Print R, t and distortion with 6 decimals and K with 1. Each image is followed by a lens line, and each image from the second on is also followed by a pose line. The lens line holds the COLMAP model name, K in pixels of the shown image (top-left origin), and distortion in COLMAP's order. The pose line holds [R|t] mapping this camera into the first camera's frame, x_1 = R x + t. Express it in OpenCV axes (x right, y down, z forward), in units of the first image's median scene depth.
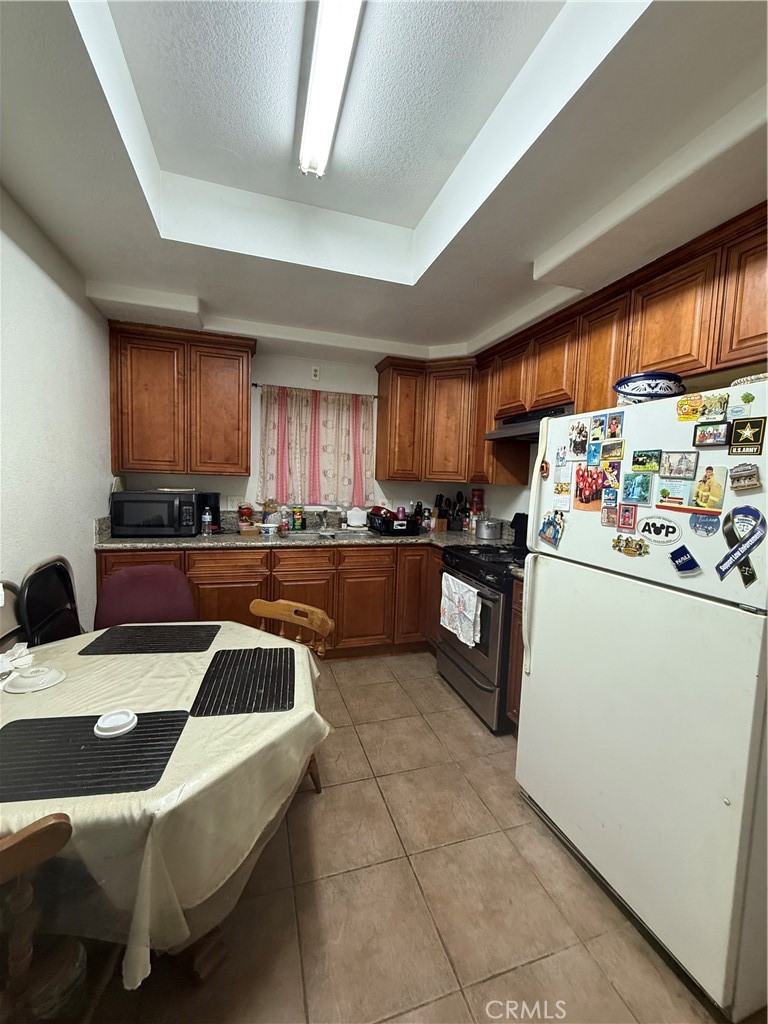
lens RADIAL K [[409.6, 0, 382.8], [0, 409.6, 509.0], [0, 0, 1]] dist [0.000140, 0.000090]
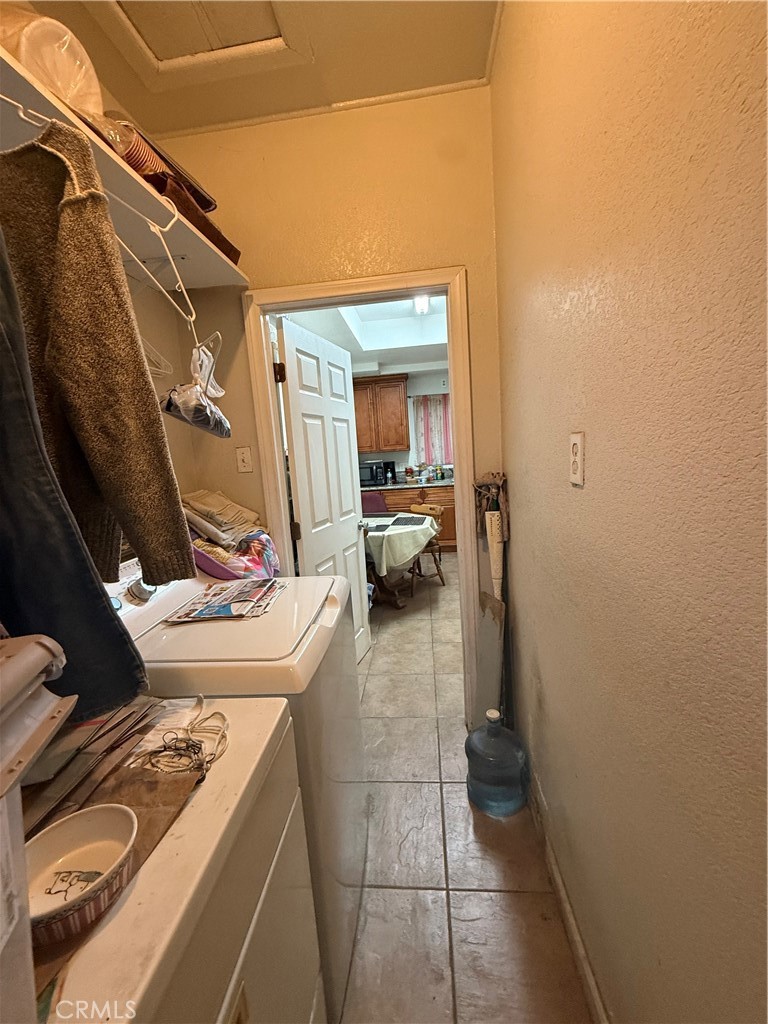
lens RADIAL K [[409.6, 0, 382.8], [0, 409.6, 509.0], [0, 0, 1]] dist [0.000140, 0.000090]
pose [[0.913740, -0.045200, -0.403777, 0.570495], [0.071450, 0.996181, 0.050175, 0.157978], [0.399967, -0.074697, 0.913480, -1.430231]]
